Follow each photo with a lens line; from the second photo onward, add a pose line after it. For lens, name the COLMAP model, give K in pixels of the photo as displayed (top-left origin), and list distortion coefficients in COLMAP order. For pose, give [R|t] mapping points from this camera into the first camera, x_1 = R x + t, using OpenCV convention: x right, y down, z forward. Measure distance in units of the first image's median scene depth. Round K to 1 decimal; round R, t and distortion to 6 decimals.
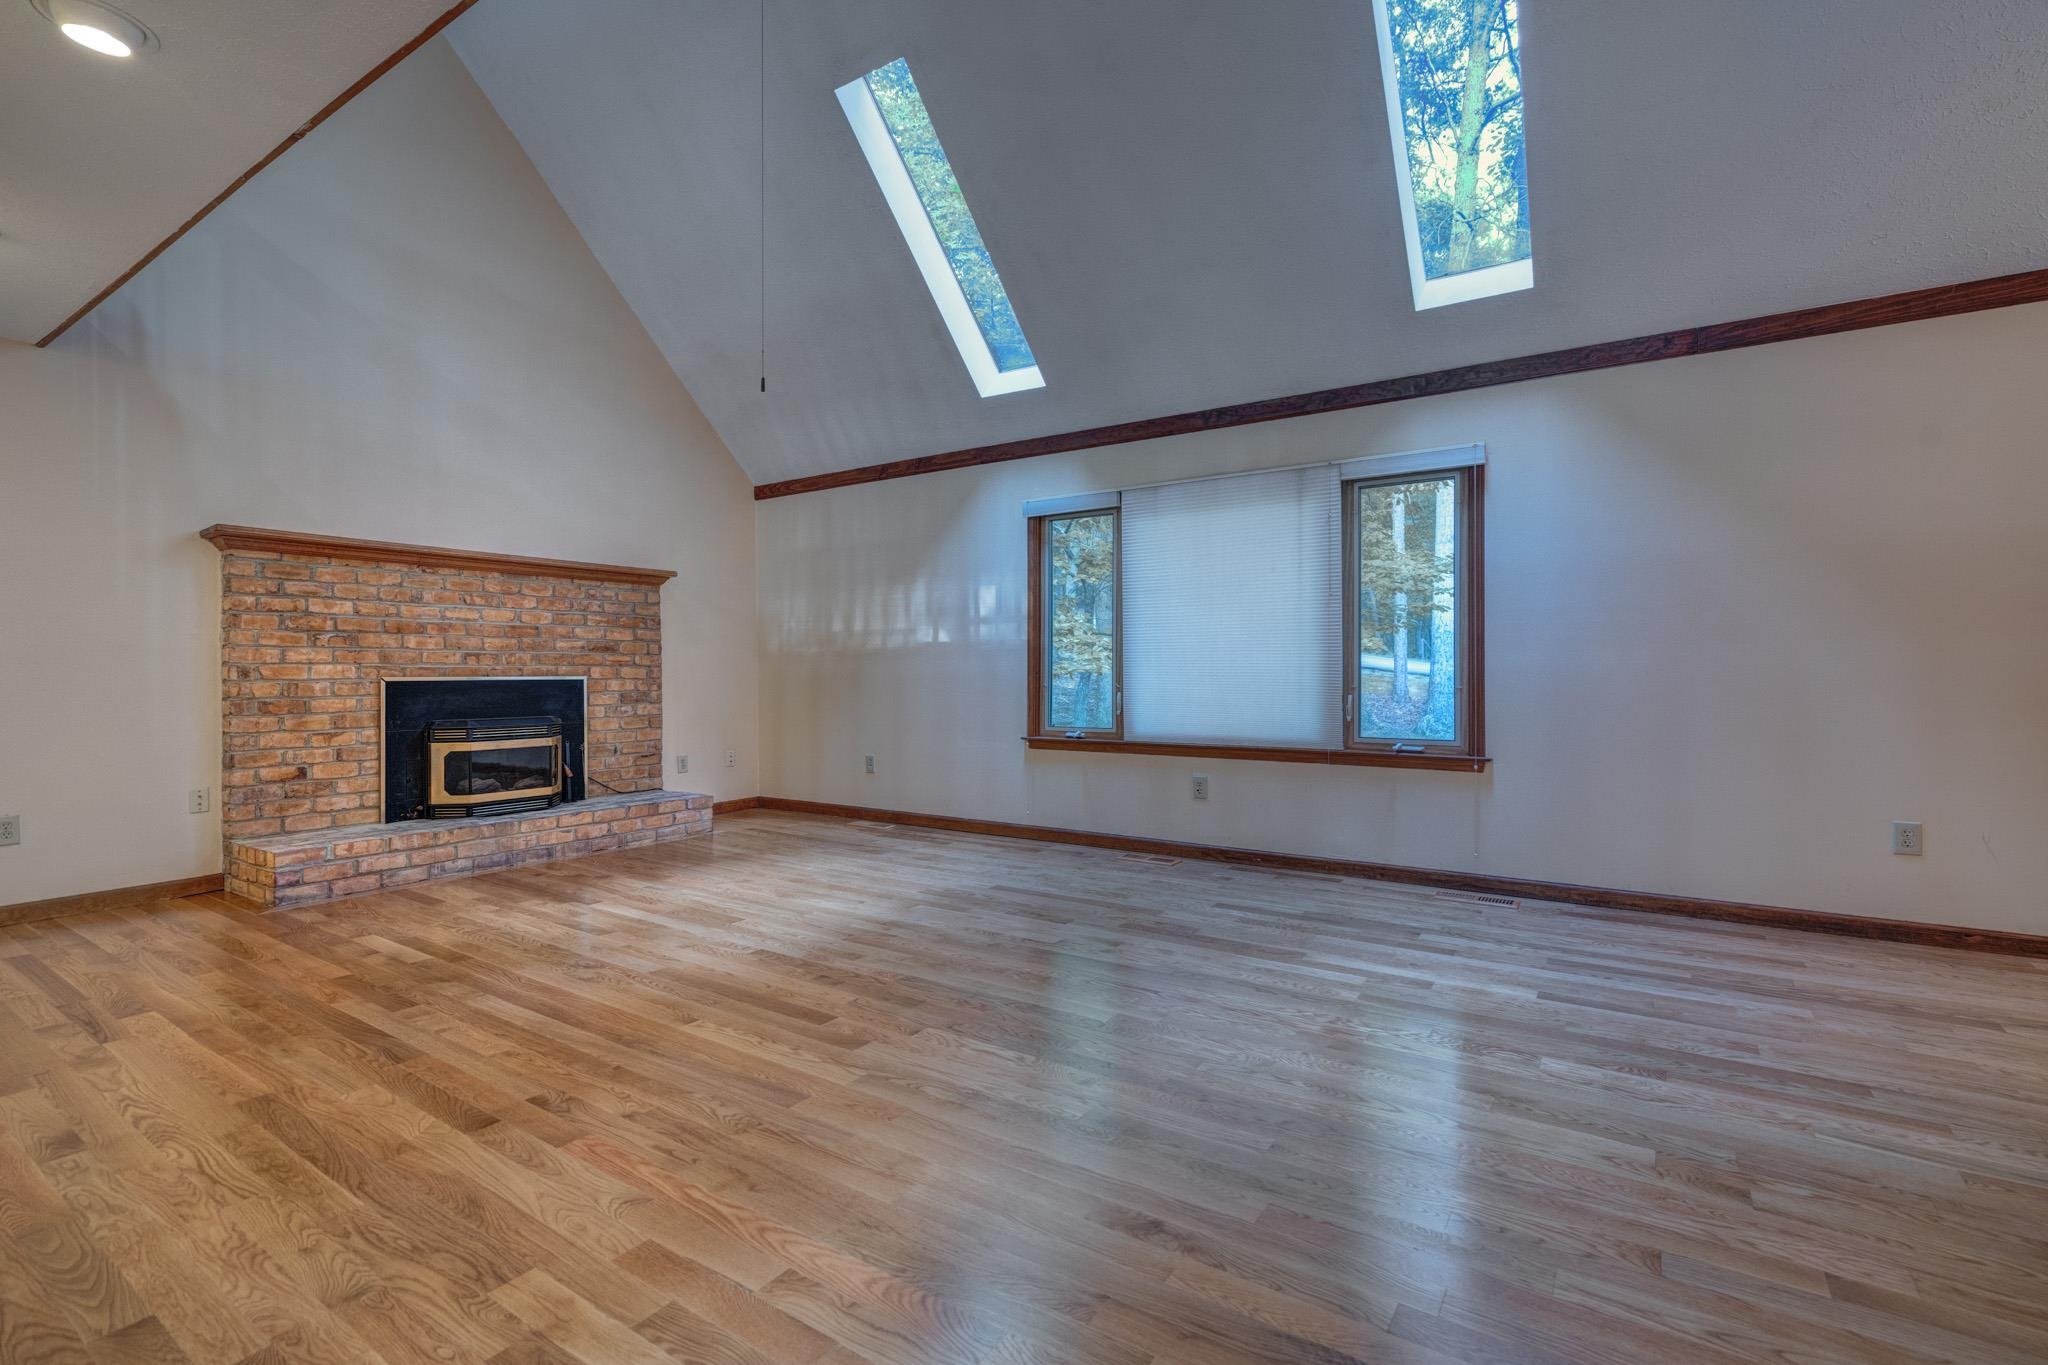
lens RADIAL K [[938.6, 0, 1013.2], [0, 938.6, 694.6], [0, 0, 1]] dist [0.002455, 0.000180]
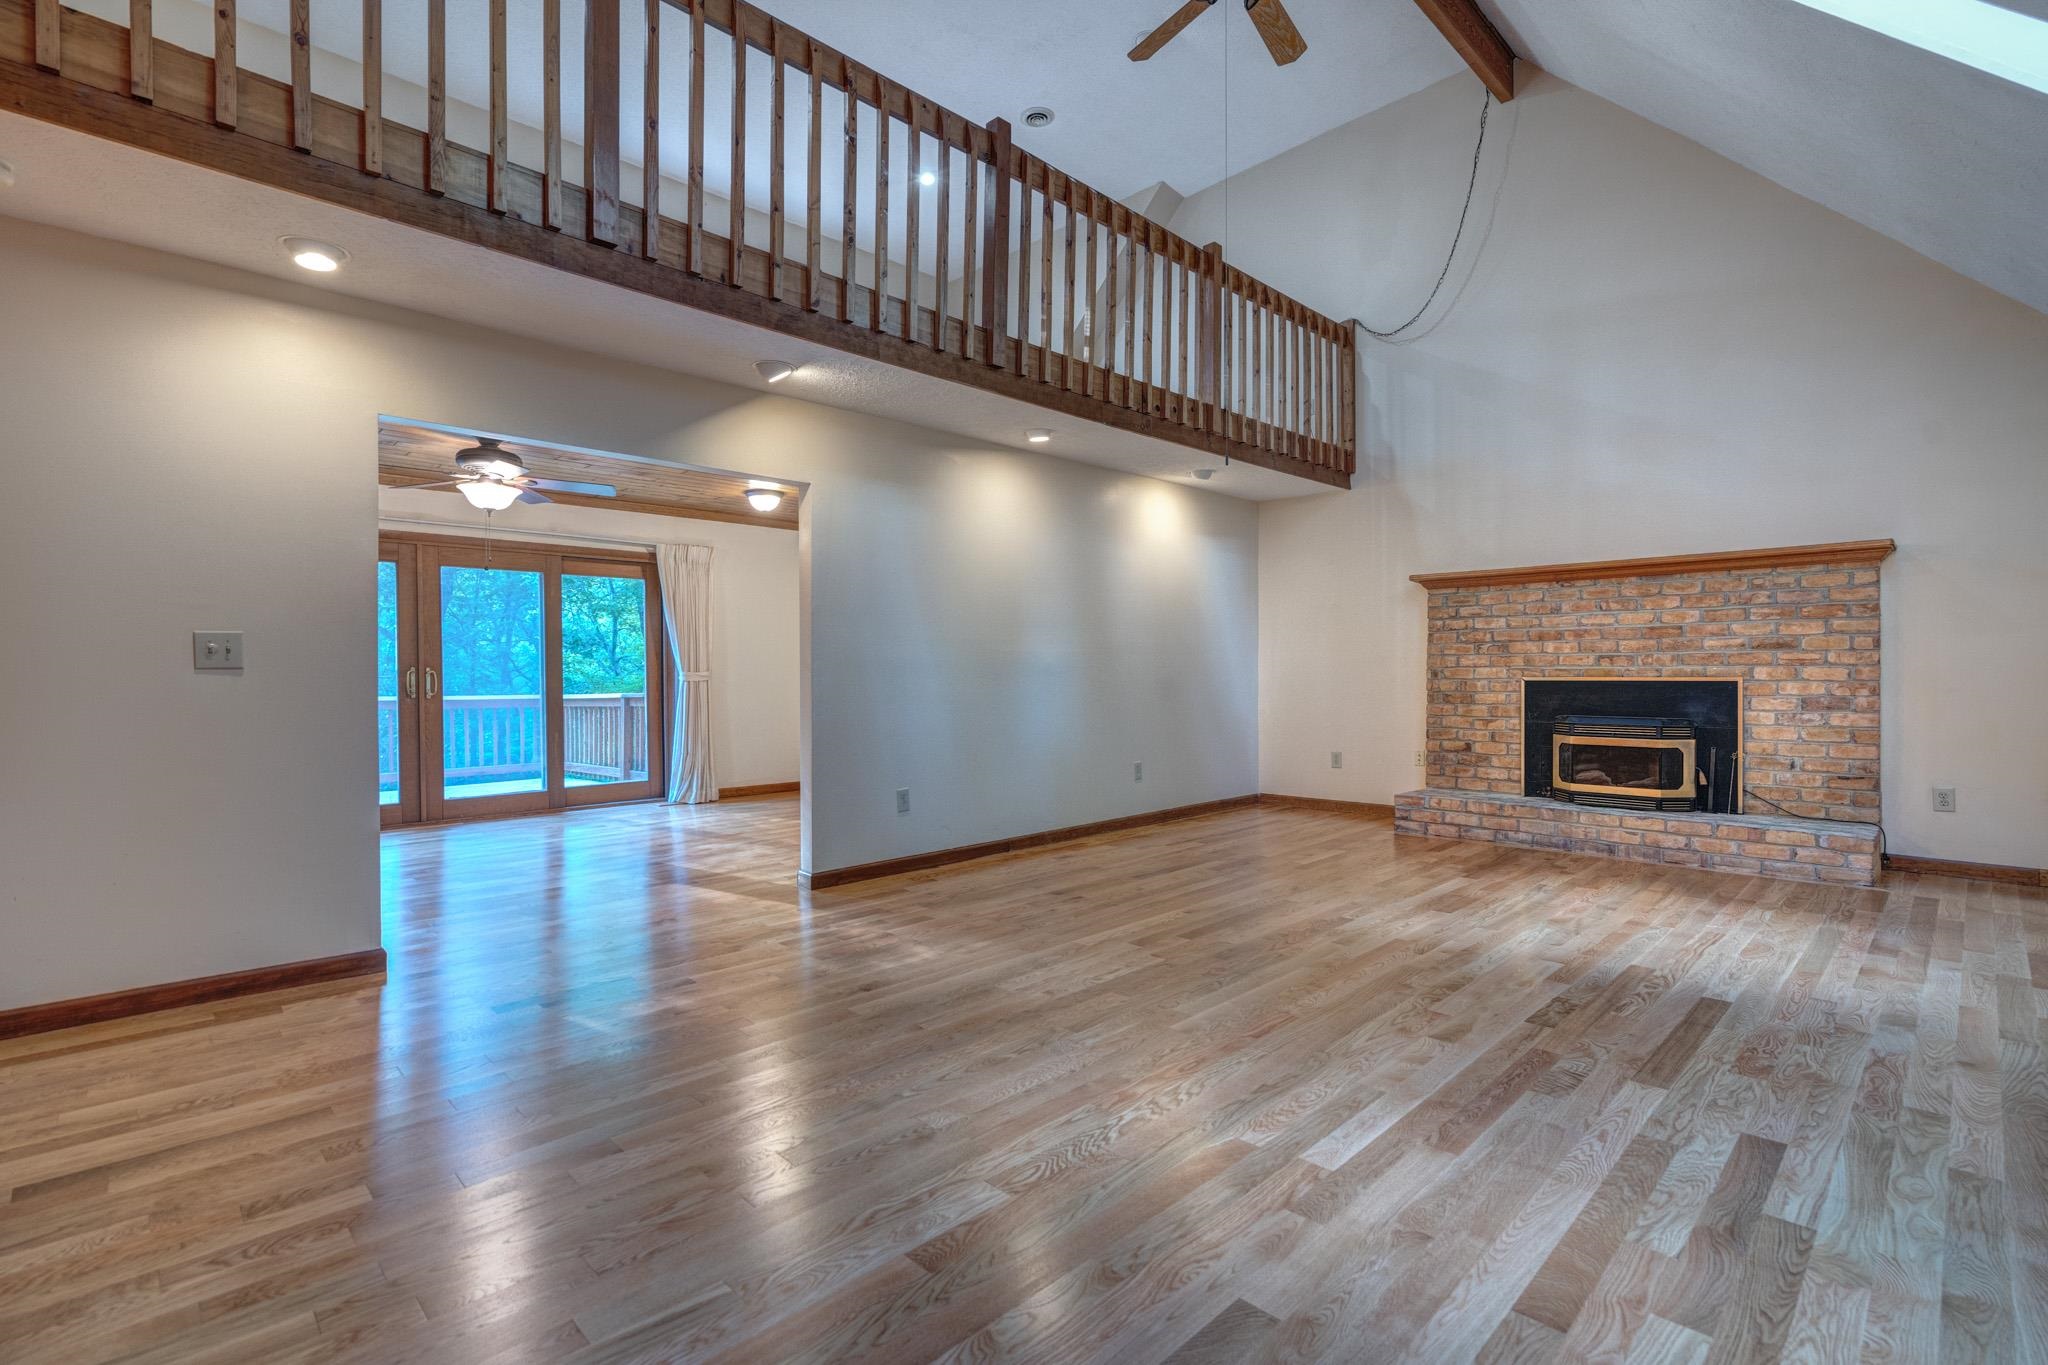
lens RADIAL K [[938.6, 0, 1013.2], [0, 938.6, 694.6], [0, 0, 1]] dist [0.002455, 0.000180]
pose [[-0.202539, 0.025275, -0.978948, 0.650109], [-0.018580, 0.999388, 0.029647, -0.019219], [0.979098, 0.024193, -0.201945, 0.576455]]
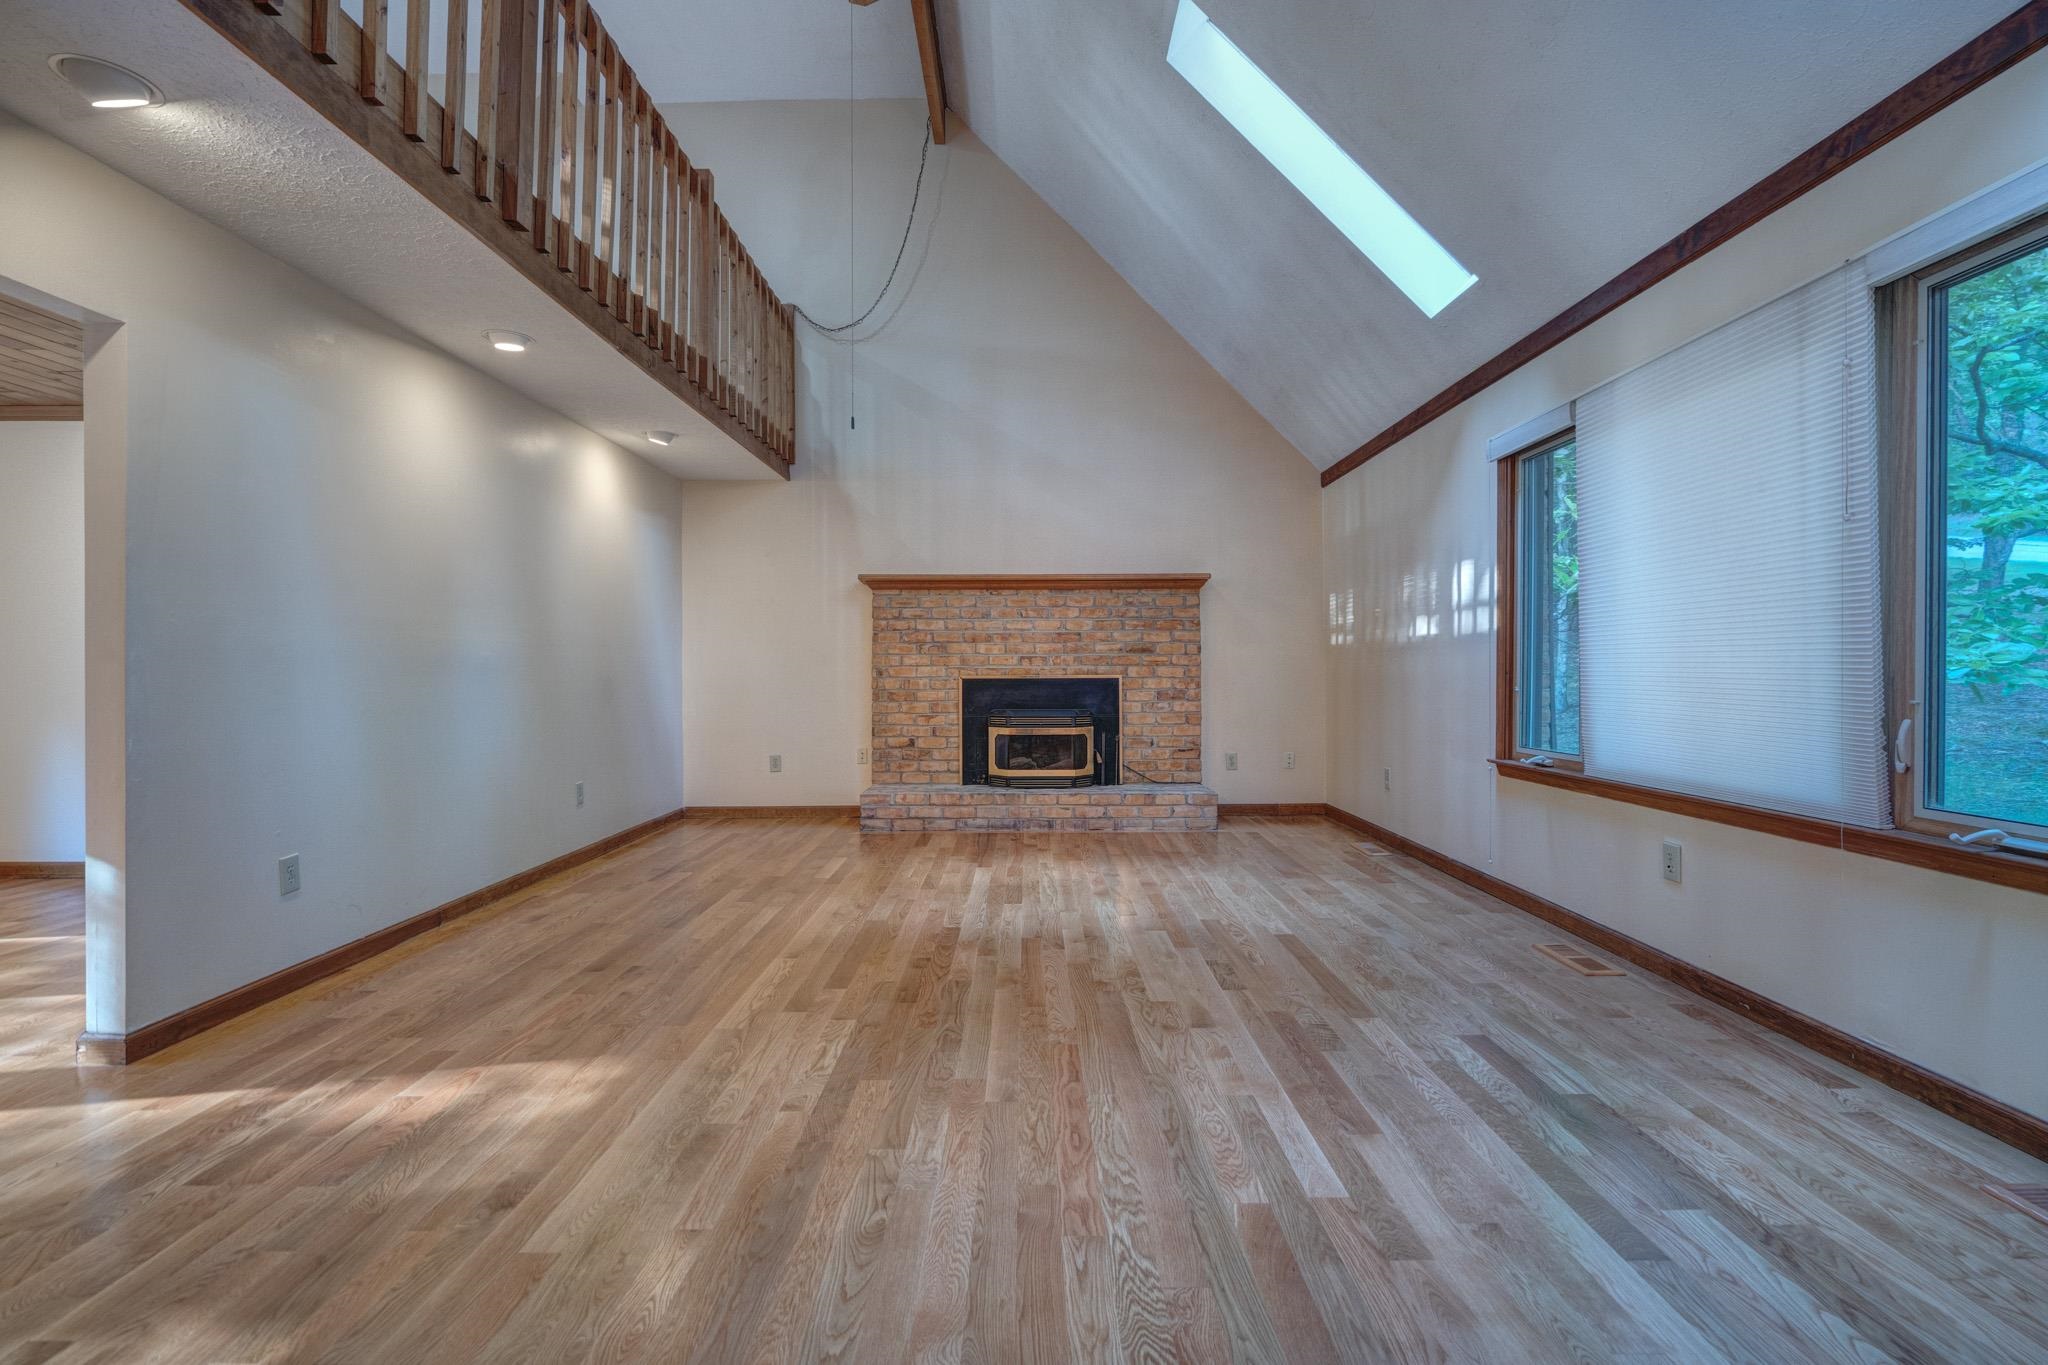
lens RADIAL K [[937.6, 0, 1014.6], [0, 937.6, 683.6], [0, 0, 1]] dist [-0.009433, 0.007492]
pose [[0.551817, 0.010484, -0.833899, 0.471930], [-0.017356, 0.999849, 0.001086, -0.009612], [0.833785, 0.013874, 0.551915, 0.316352]]
